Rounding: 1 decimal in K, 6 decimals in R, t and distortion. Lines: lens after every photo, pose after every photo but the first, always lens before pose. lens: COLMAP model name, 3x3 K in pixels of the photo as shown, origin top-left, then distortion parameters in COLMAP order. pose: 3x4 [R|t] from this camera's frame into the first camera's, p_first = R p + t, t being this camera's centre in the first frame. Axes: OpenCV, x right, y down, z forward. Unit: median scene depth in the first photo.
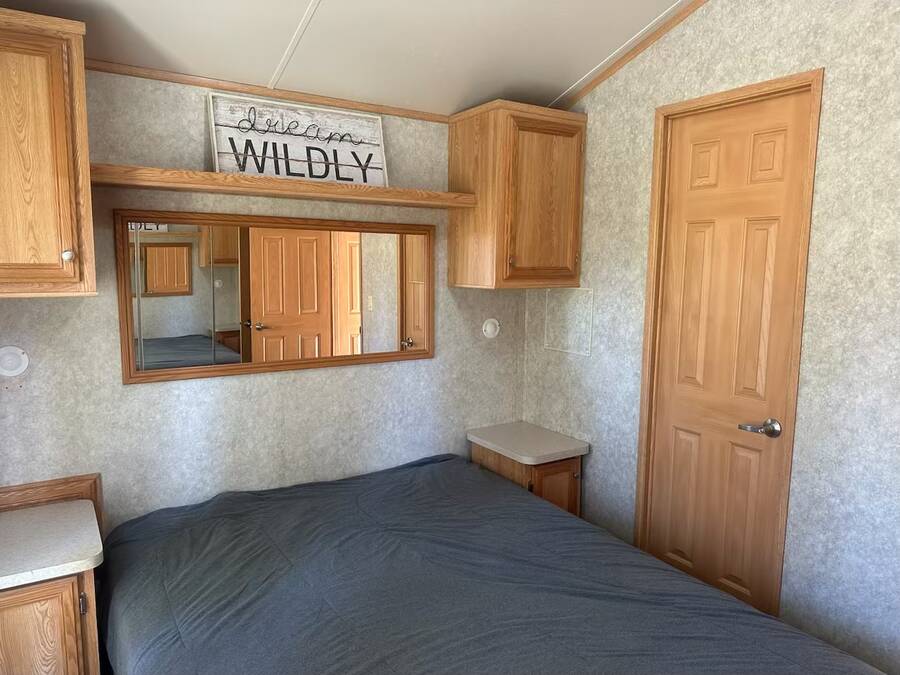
lens RADIAL K [[631.9, 0, 450.0], [0, 631.9, 337.5], [0, 0, 1]] dist [0.106233, -0.151775]
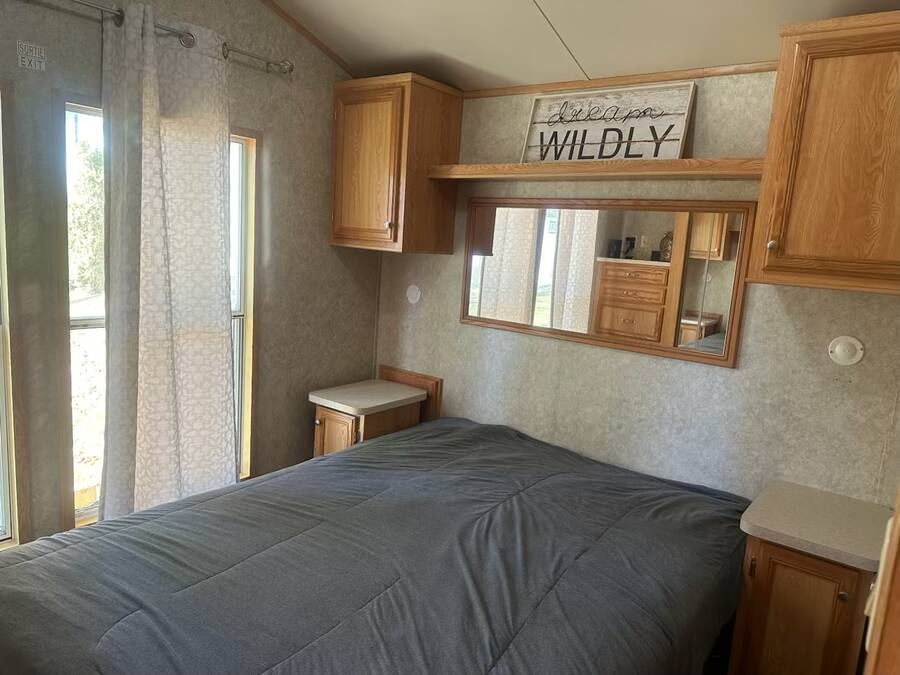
lens RADIAL K [[631.9, 0, 450.0], [0, 631.9, 337.5], [0, 0, 1]] dist [0.106233, -0.151775]
pose [[0.335302, 0.157722, -0.928815, 0.693526], [-0.180042, 0.978444, 0.101155, -0.027254], [0.924747, 0.133309, 0.356471, 0.434800]]
